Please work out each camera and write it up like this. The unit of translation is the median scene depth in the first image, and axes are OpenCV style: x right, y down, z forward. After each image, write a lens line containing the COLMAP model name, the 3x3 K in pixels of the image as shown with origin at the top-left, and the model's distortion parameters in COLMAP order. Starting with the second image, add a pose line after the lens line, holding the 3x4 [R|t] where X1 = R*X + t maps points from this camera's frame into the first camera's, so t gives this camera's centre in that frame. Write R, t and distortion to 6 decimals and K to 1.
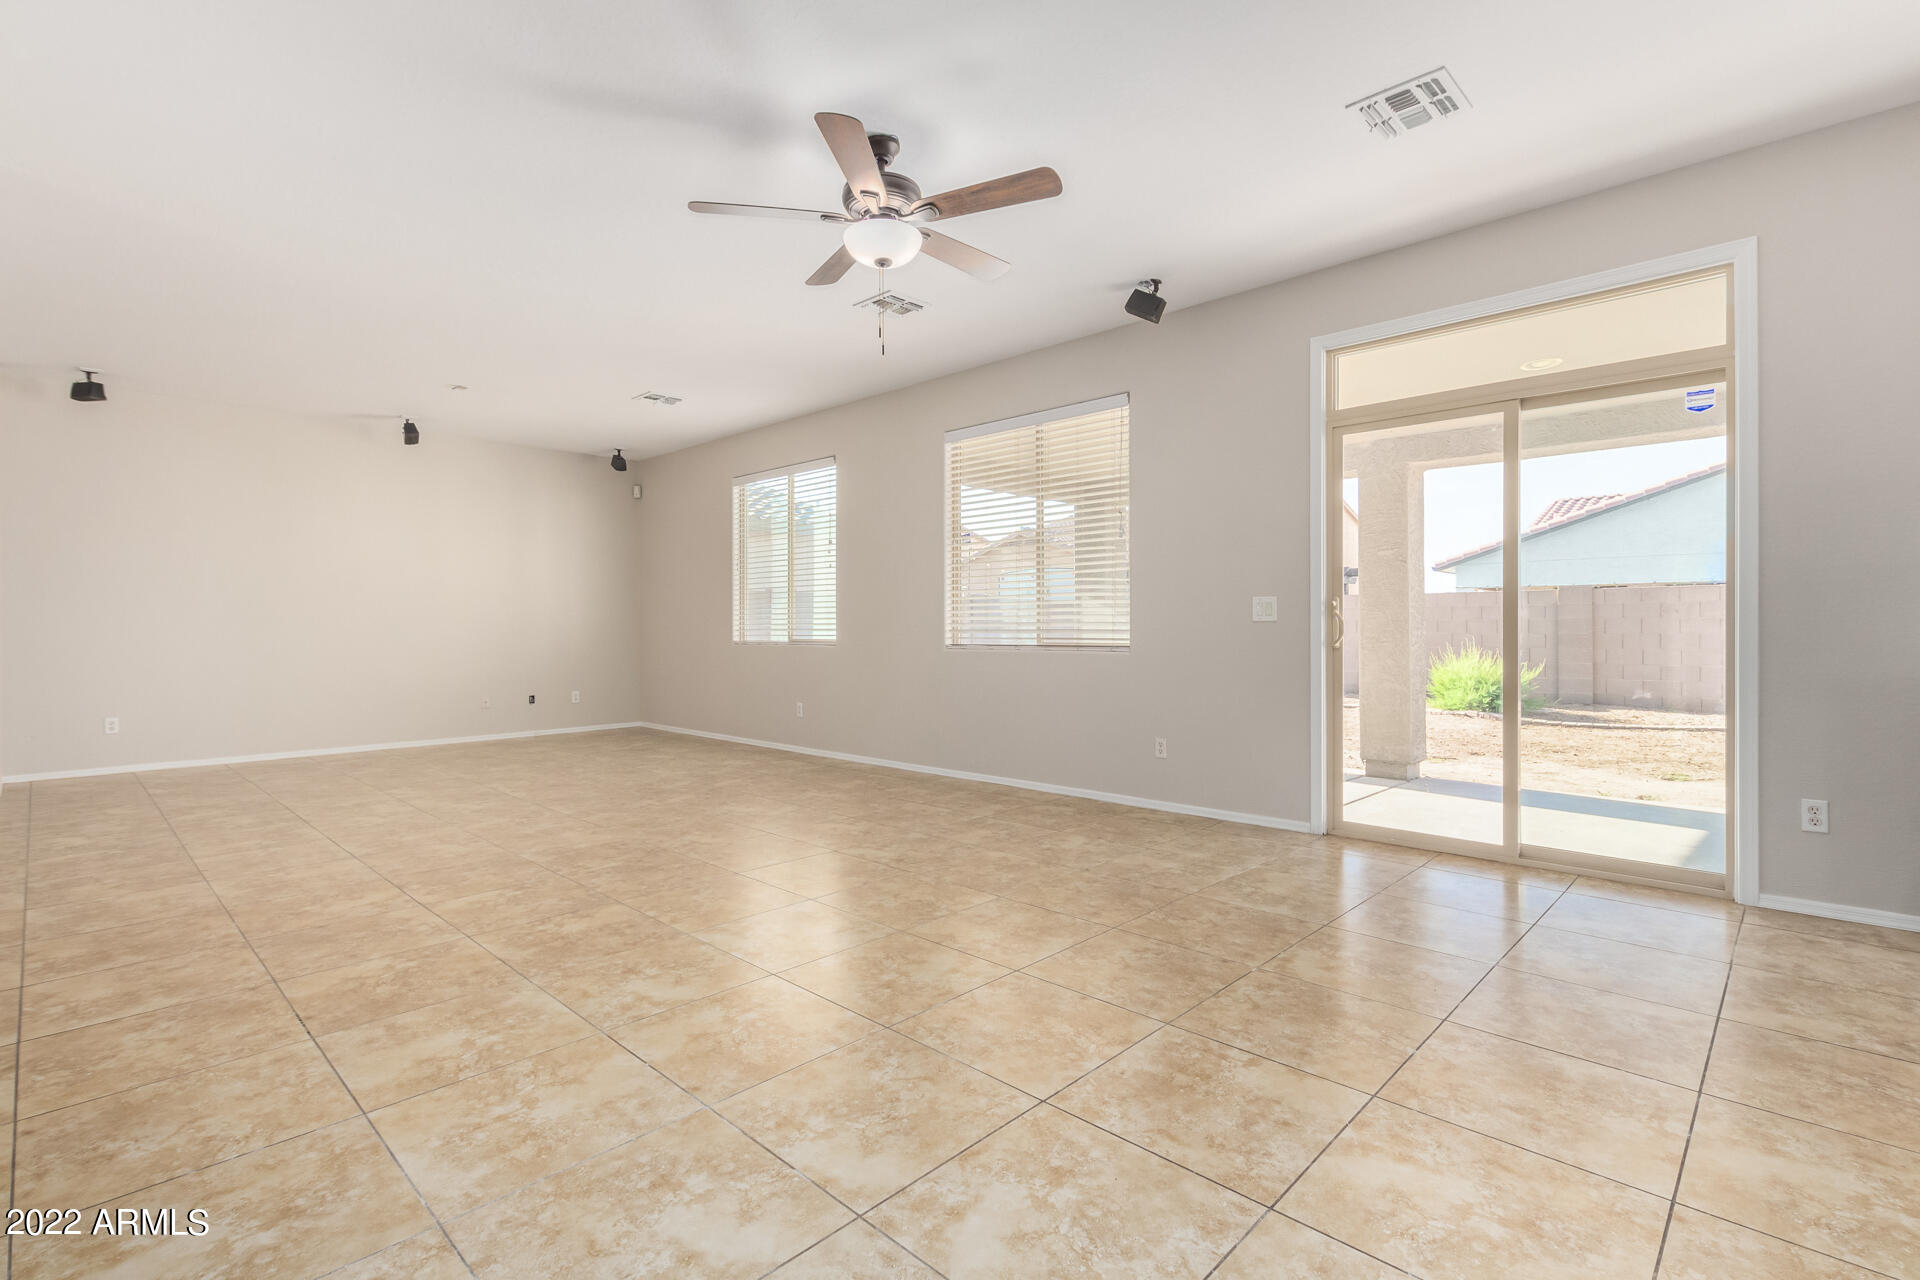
lens RADIAL K [[884.3, 0, 979.9], [0, 884.3, 630.0], [0, 0, 1]] dist [0.002666, -0.001293]
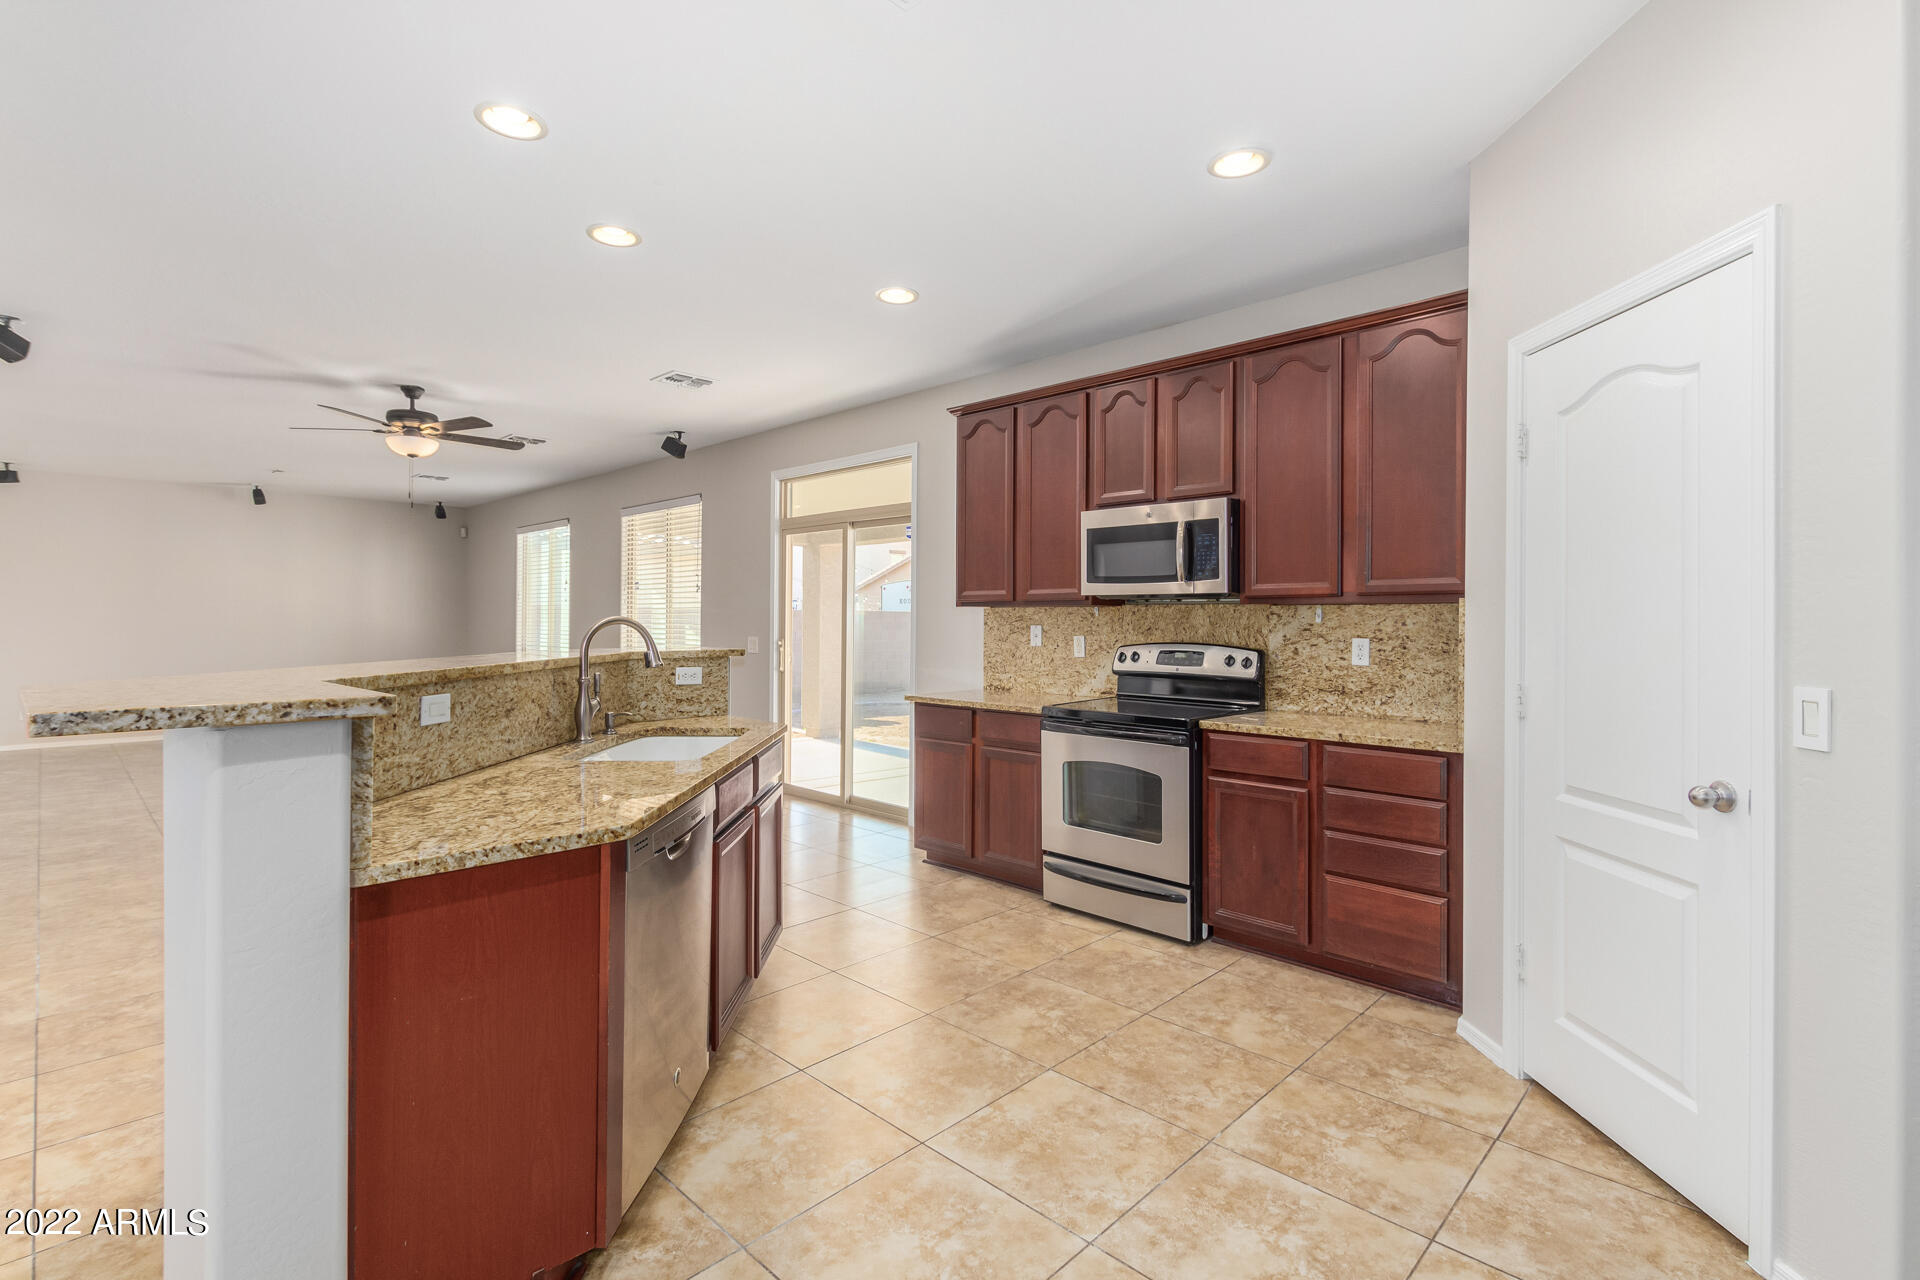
lens RADIAL K [[884.3, 0, 966.0], [0, 884.3, 621.3], [0, 0, 1]] dist [0.002666, -0.001293]
pose [[0.999953, 0.007845, -0.005695, 0.524046], [-0.007888, 0.999940, -0.007561, -0.041837], [0.005636, 0.007605, 0.999955, -0.393163]]
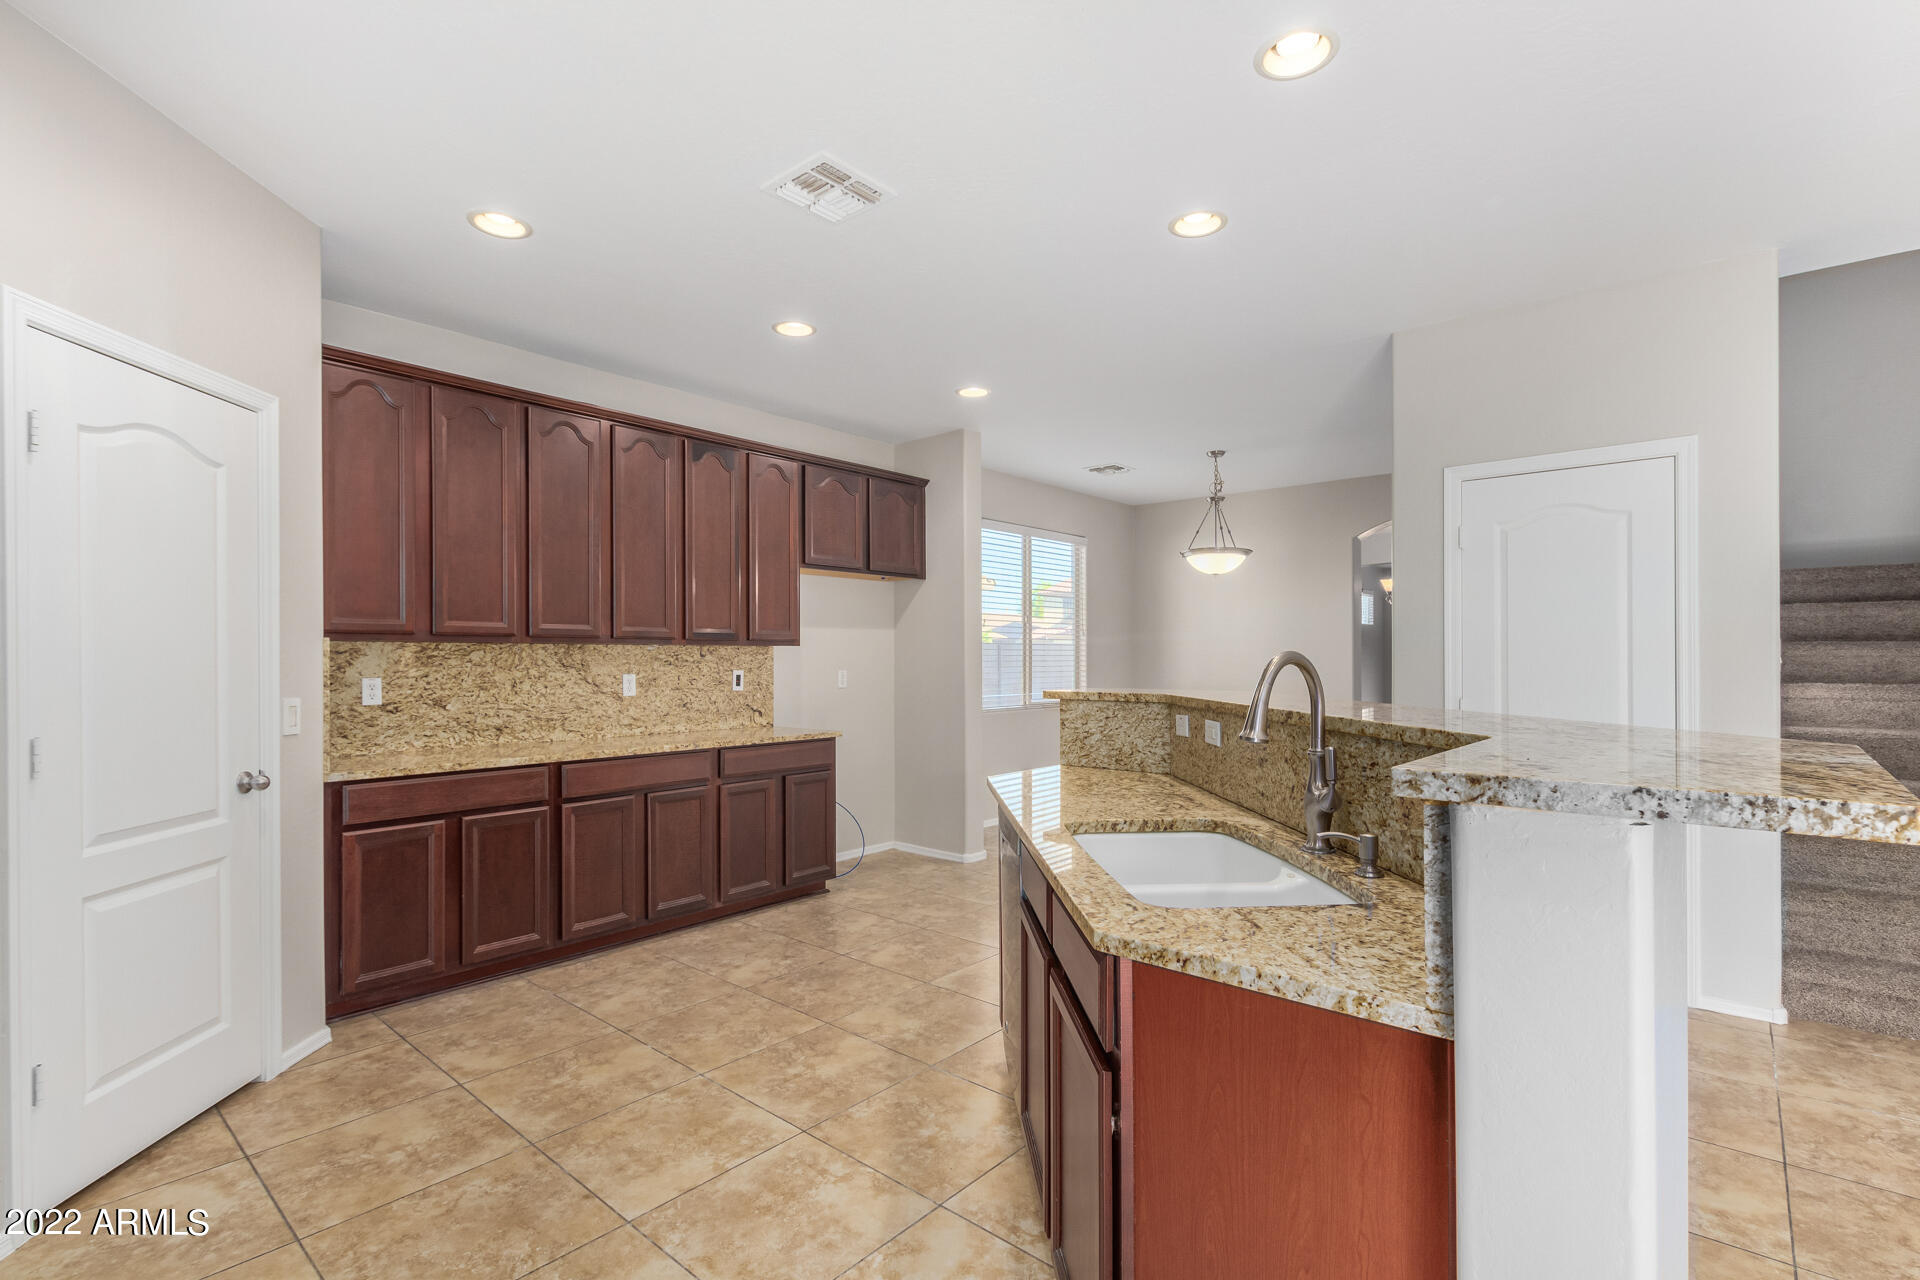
lens RADIAL K [[884.3, 0, 954.8], [0, 884.3, 656.7], [0, 0, 1]] dist [0.002666, -0.001293]
pose [[-0.999486, 0.004255, -0.031784, 0.448566], [0.004211, 0.999990, 0.001440, -0.045979], [0.031790, 0.001305, -0.999494, 0.380778]]
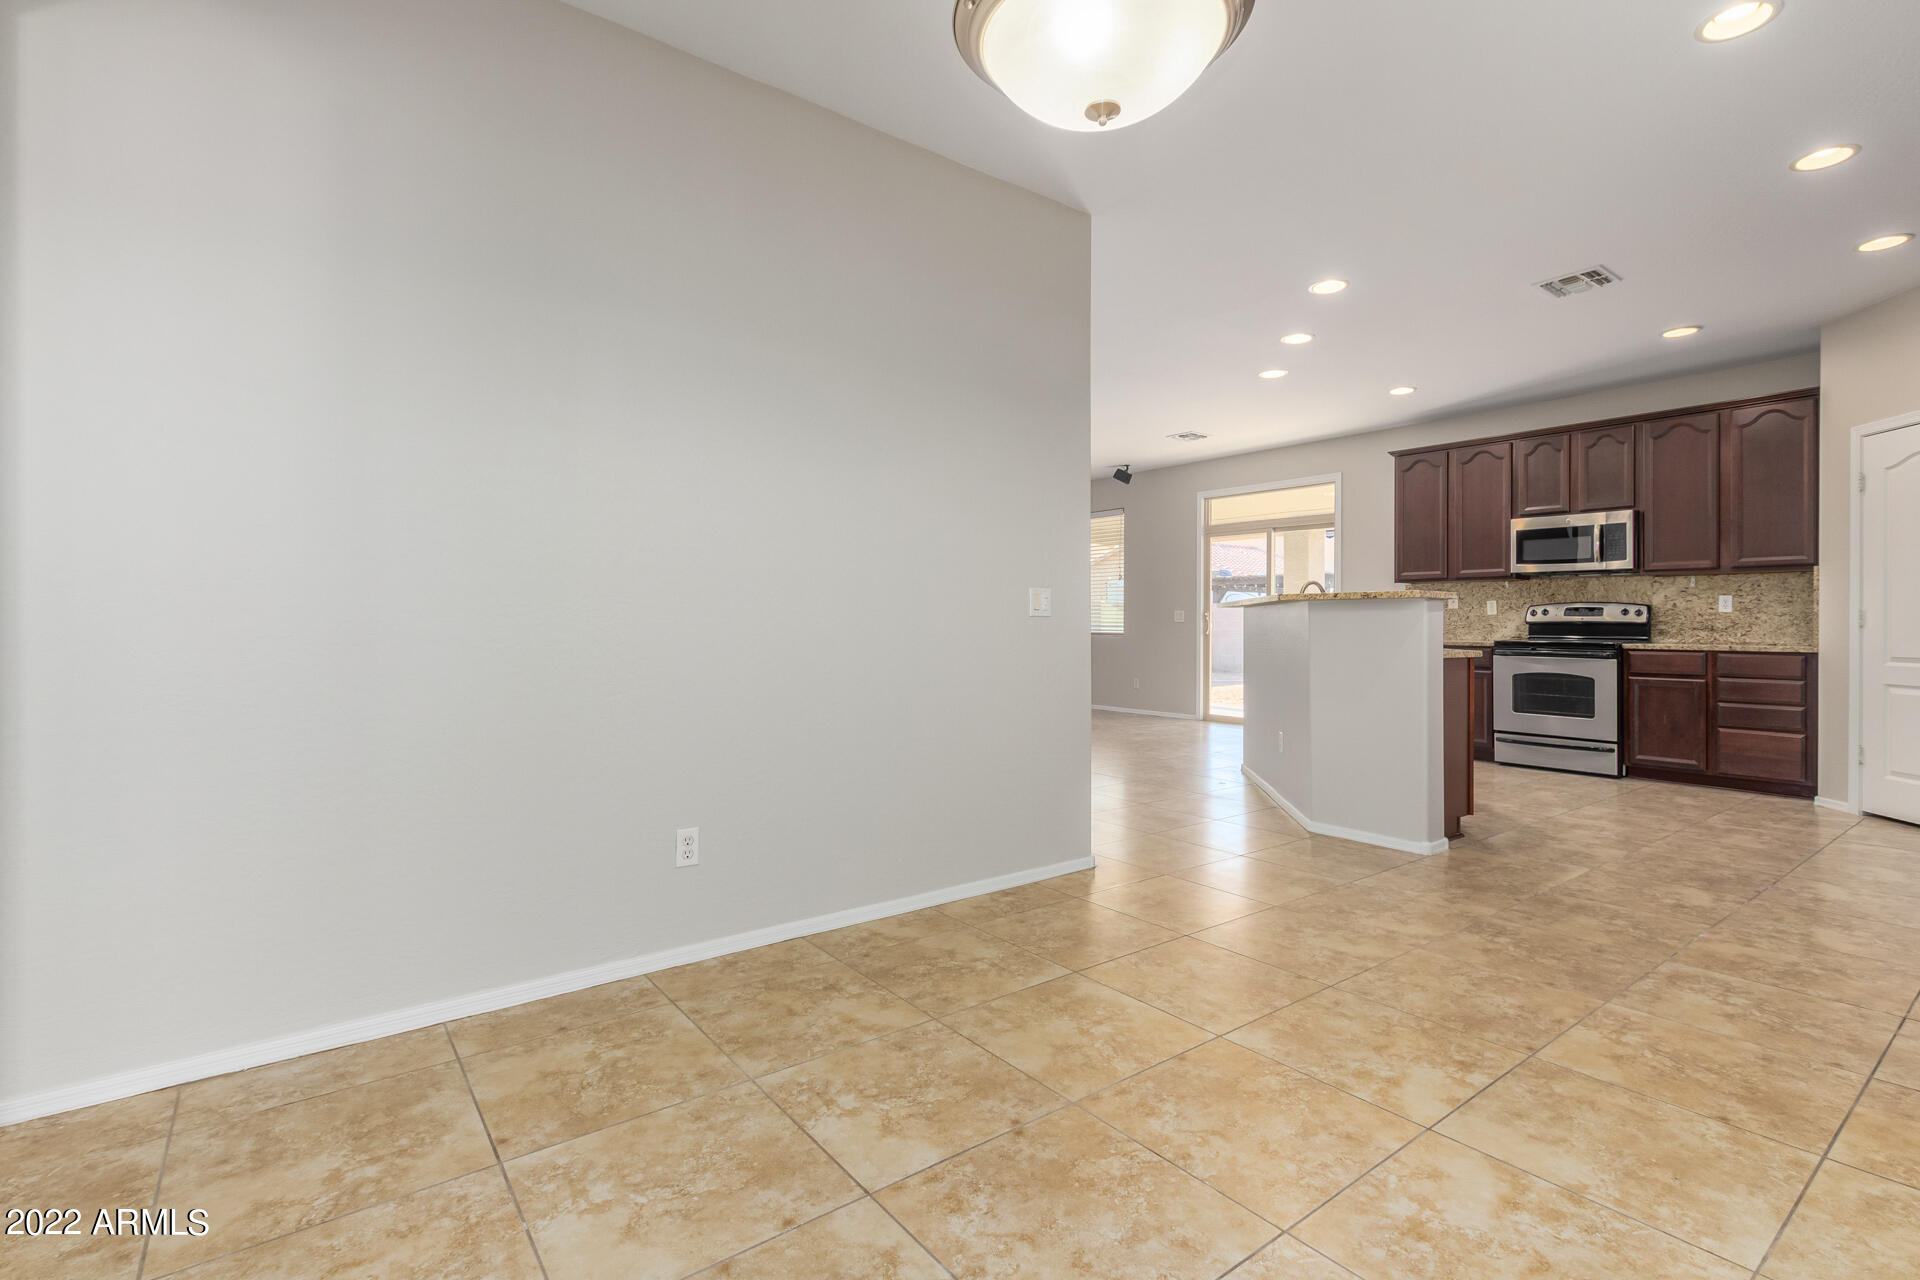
lens RADIAL K [[884.3, 0, 965.1], [0, 884.3, 619.7], [0, 0, 1]] dist [0.002666, -0.001293]
pose [[0.986988, 0.007314, -0.160629, 0.116764], [-0.008969, 0.999914, -0.009580, 0.006881], [0.160545, 0.010896, 0.986968, -0.888687]]
